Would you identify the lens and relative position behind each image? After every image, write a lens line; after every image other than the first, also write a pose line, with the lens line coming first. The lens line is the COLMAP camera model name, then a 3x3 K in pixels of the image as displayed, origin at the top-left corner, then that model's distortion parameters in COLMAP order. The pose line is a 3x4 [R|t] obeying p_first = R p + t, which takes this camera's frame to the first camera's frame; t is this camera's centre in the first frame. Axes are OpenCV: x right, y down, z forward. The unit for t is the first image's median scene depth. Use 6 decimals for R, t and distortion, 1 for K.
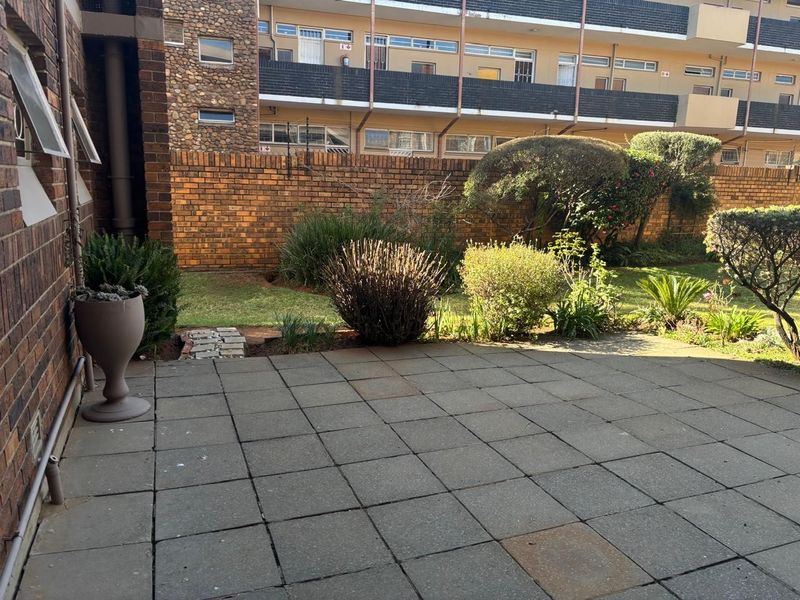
lens RADIAL K [[609.0, 0, 403.5], [0, 609.0, 305.2], [0, 0, 1]] dist [0.029548, -0.011182]
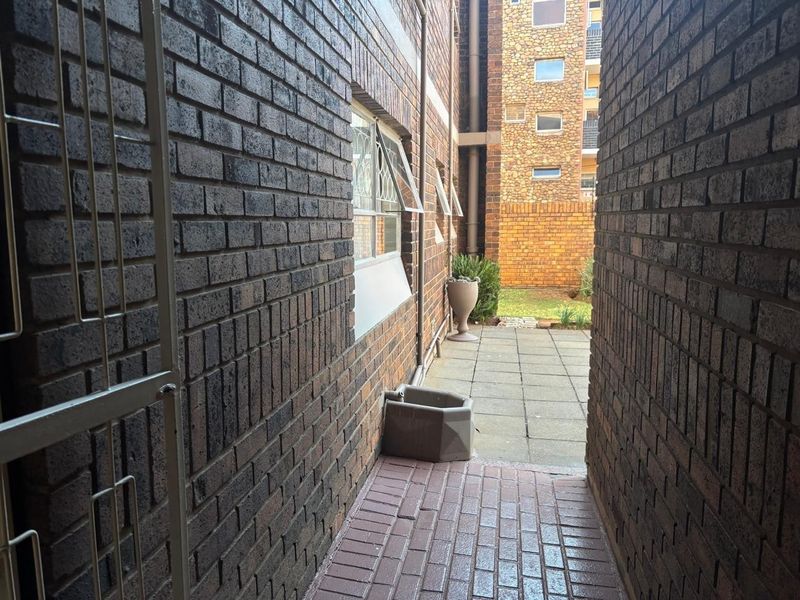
lens RADIAL K [[609.0, 0, 394.8], [0, 609.0, 305.5], [0, 0, 1]] dist [0.029548, -0.011182]
pose [[0.850531, 0.035023, -0.524758, 0.267972], [-0.069763, 0.996476, -0.046565, 0.119496], [0.521278, 0.076214, 0.849977, -0.568491]]
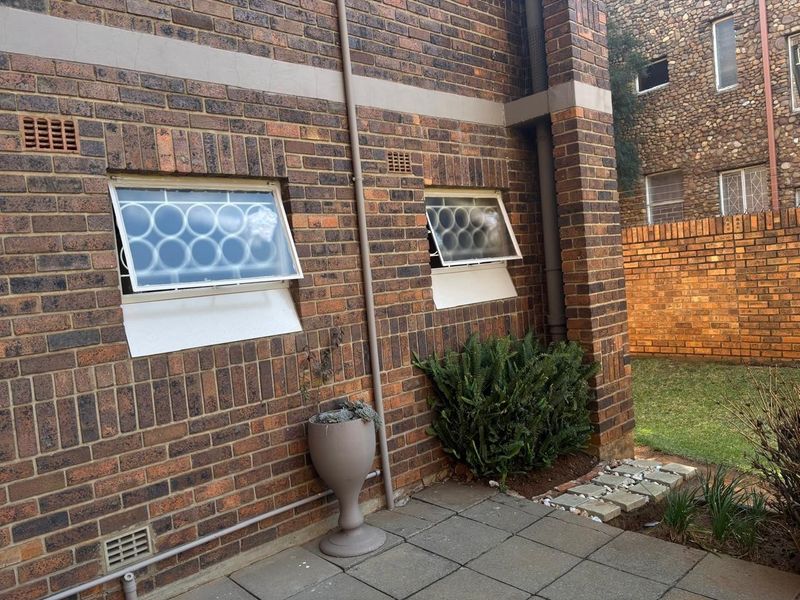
lens RADIAL K [[609.0, 0, 401.3], [0, 609.0, 306.1], [0, 0, 1]] dist [0.029548, -0.011182]
pose [[0.357629, -0.008247, -0.933827, 0.298583], [-0.084782, 0.995545, -0.041261, -0.105511], [0.930007, 0.093928, 0.355337, 0.514166]]
